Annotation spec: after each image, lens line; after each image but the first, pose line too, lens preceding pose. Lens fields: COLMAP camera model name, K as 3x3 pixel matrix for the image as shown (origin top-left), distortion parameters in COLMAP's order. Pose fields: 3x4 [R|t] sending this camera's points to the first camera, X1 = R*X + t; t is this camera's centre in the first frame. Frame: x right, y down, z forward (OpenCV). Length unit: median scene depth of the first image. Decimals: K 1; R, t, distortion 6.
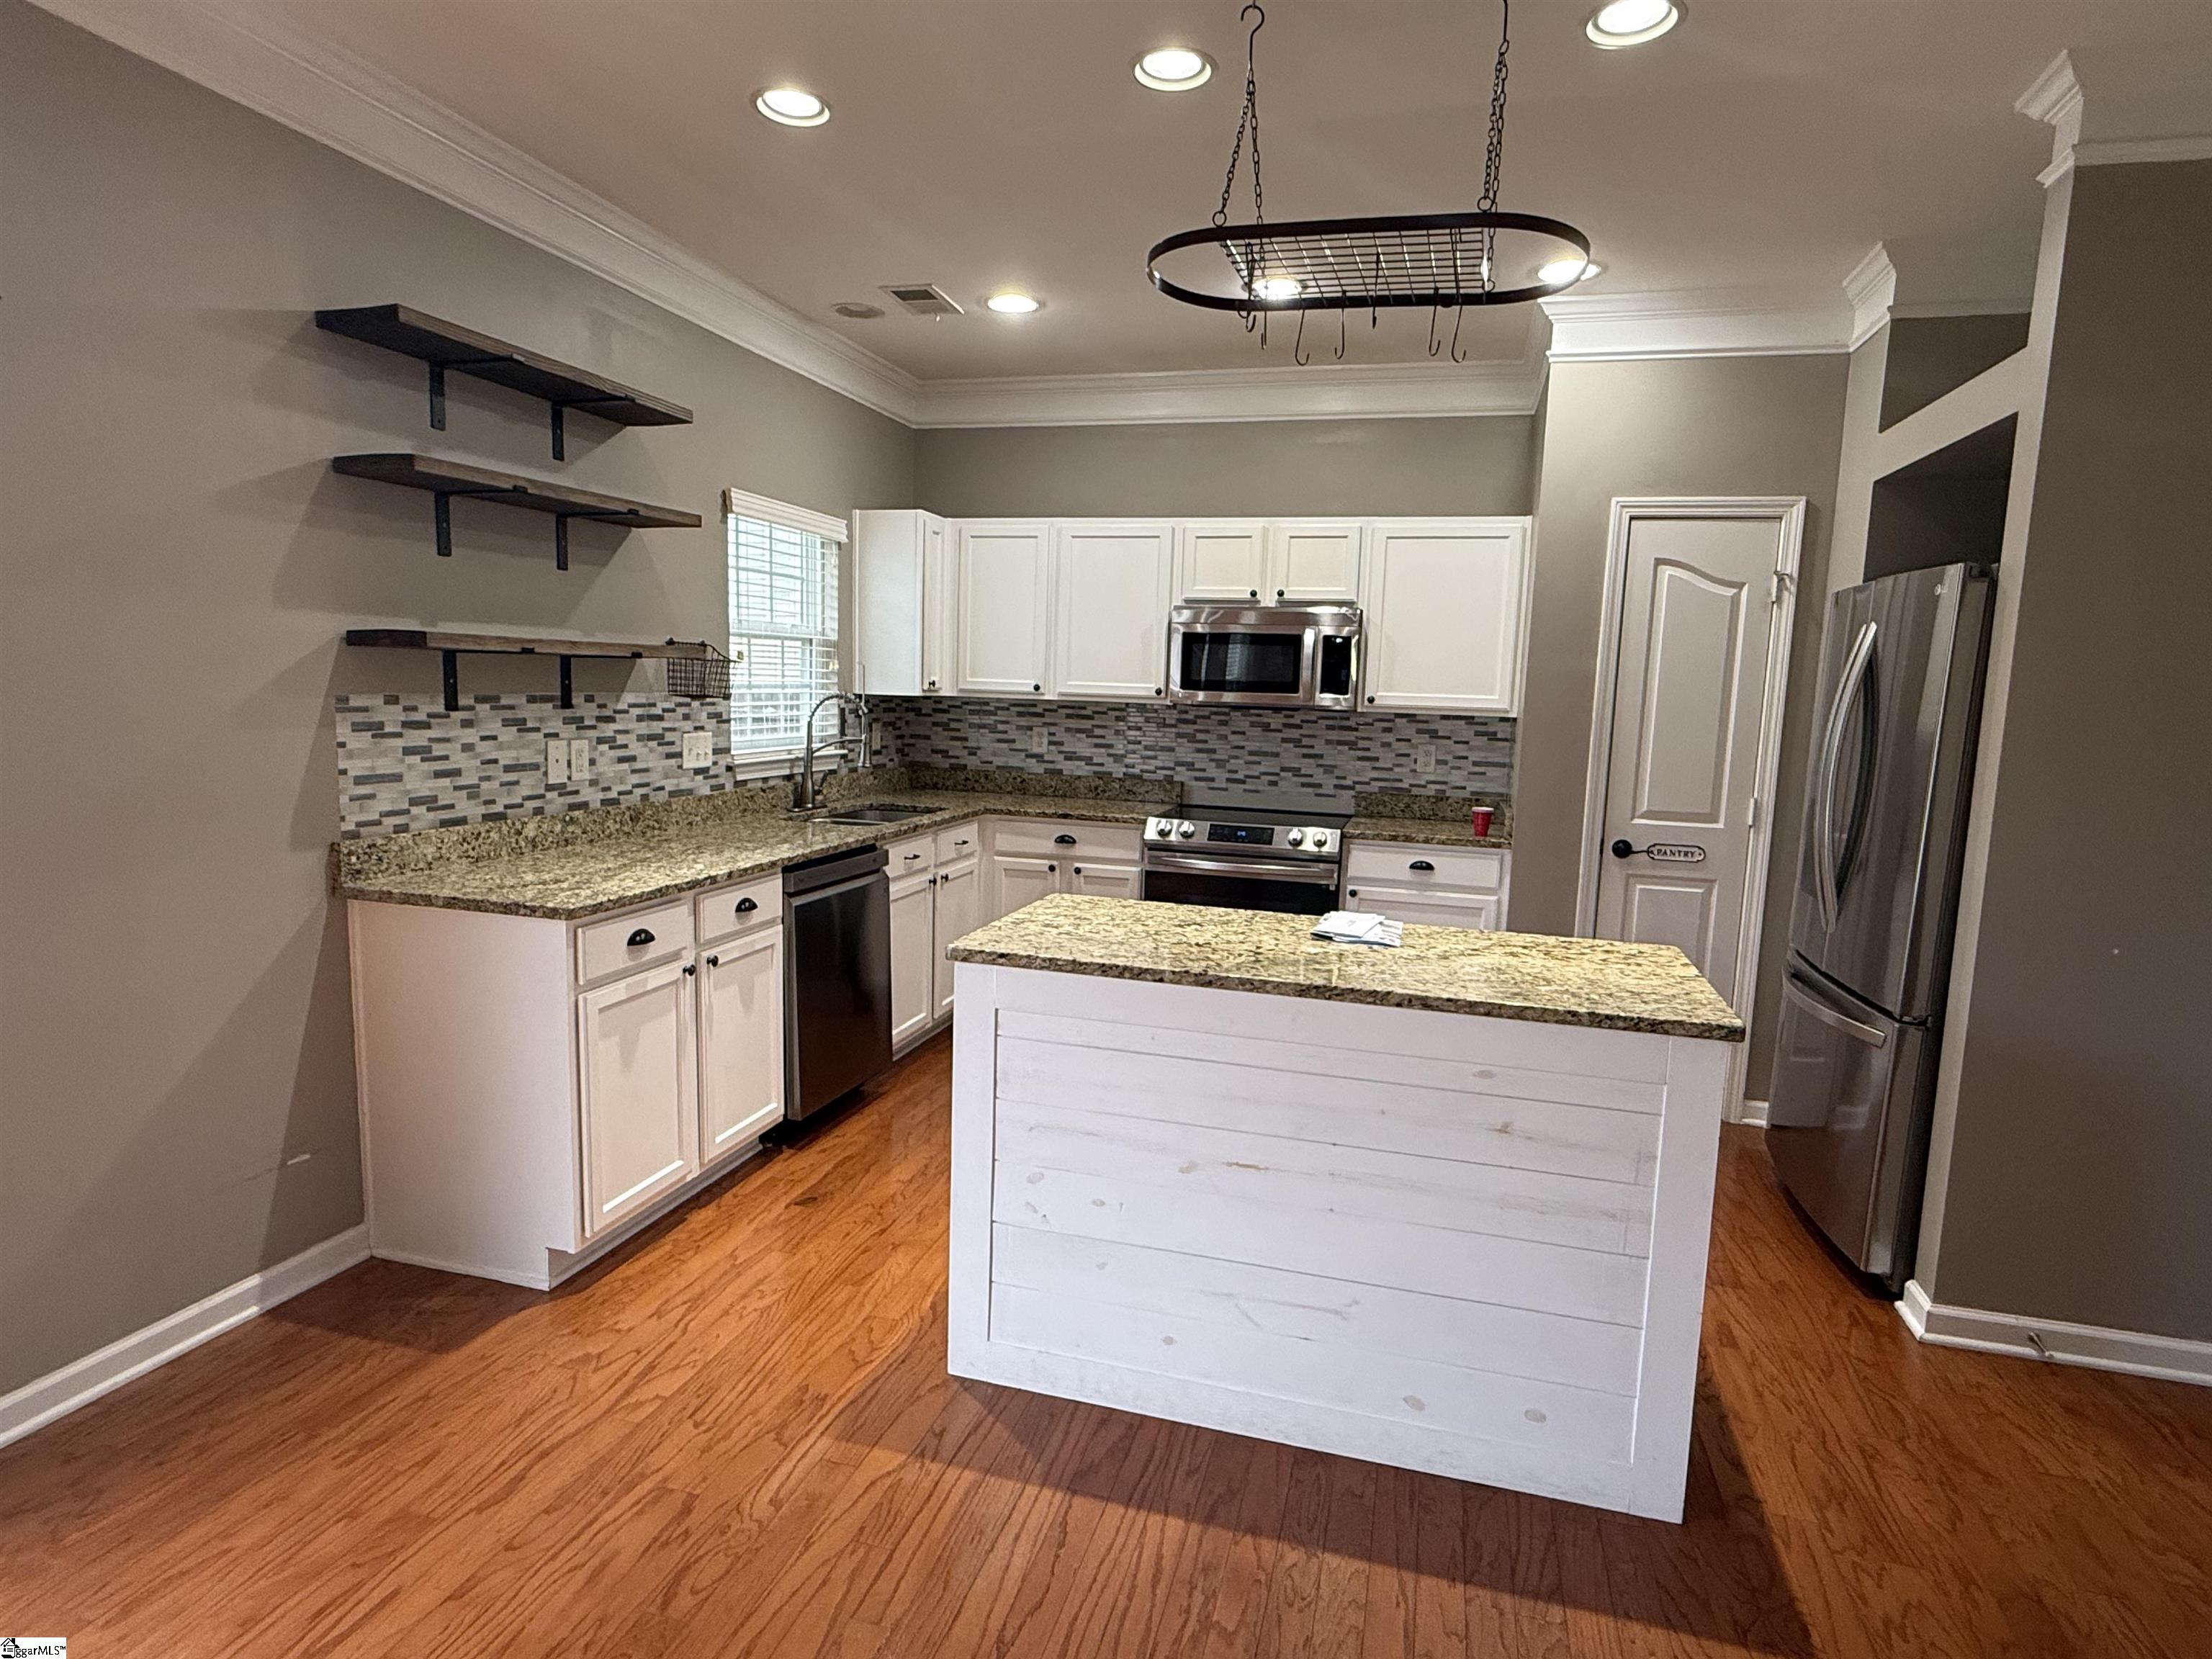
lens RADIAL K [[1207.8, 0, 1103.9], [0, 1207.8, 837.1], [0, 0, 1]] dist [0.001678, -0.001917]
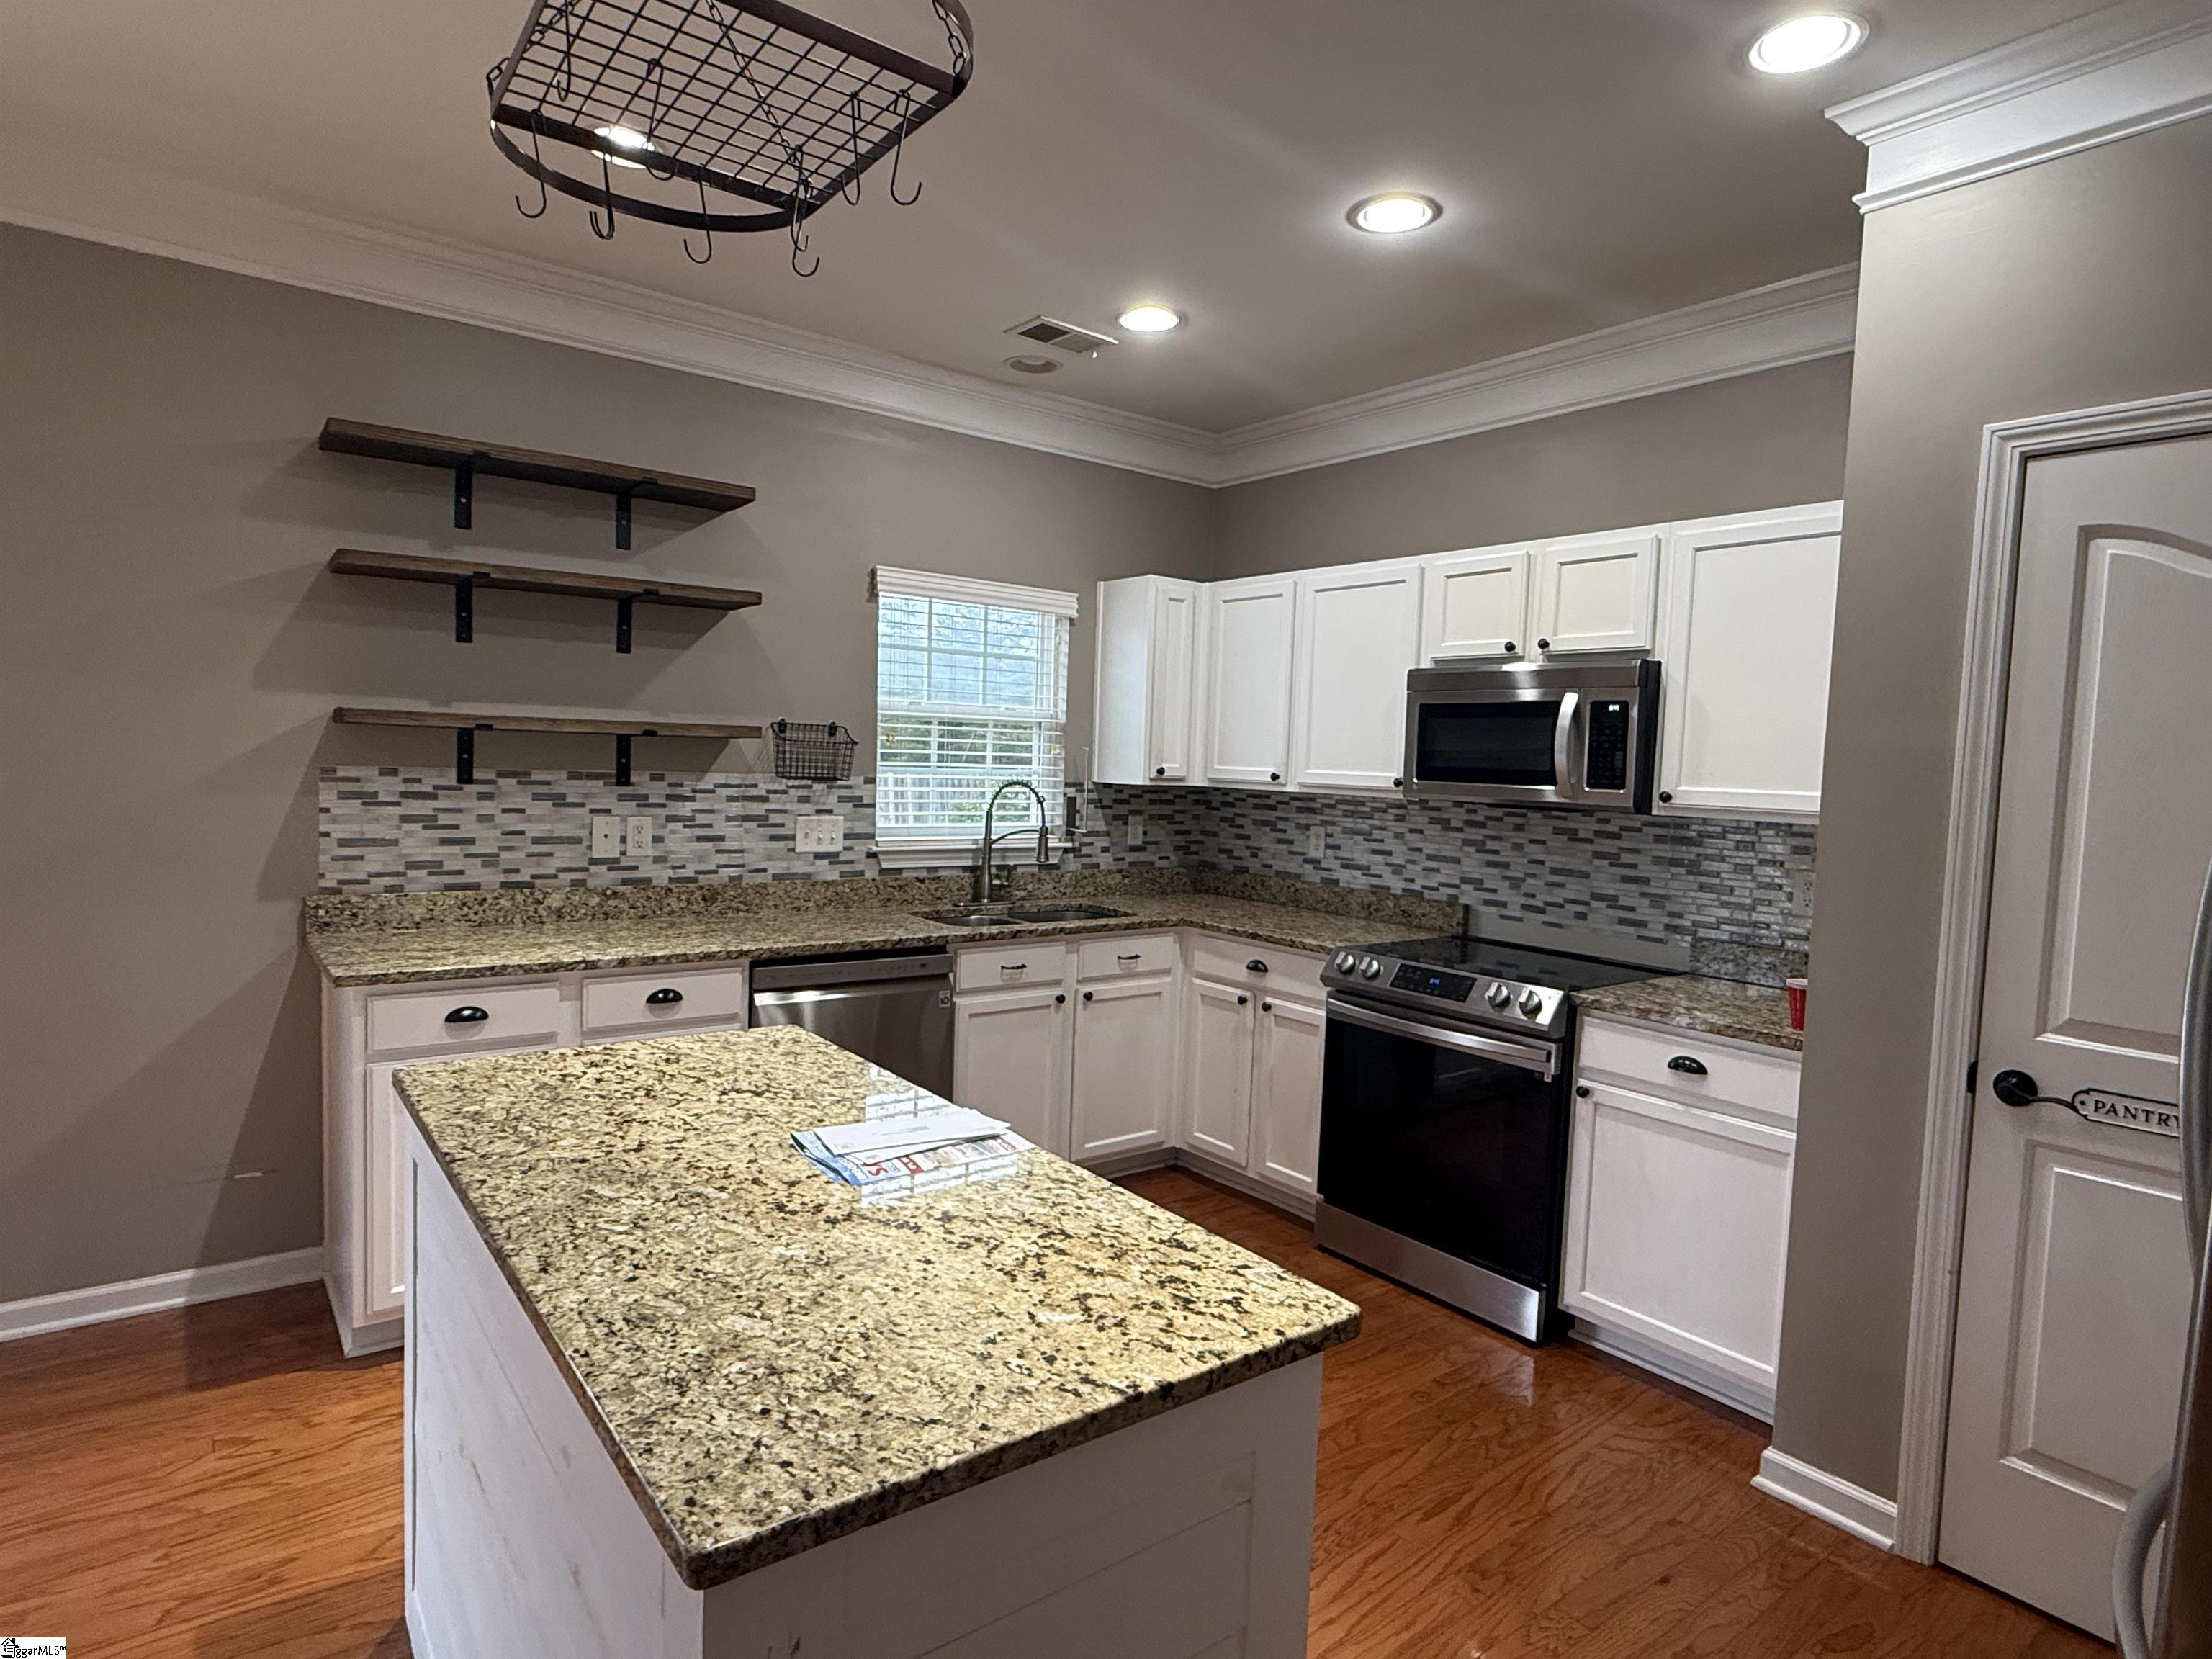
lens RADIAL K [[1207.8, 0, 1109.0], [0, 1207.8, 831.5], [0, 0, 1]] dist [0.001678, -0.001917]
pose [[0.807828, 0.033846, -0.588445, 0.420537], [-0.086351, 0.994374, -0.061350, -0.034208], [0.583058, 0.100373, 0.806206, 0.351328]]
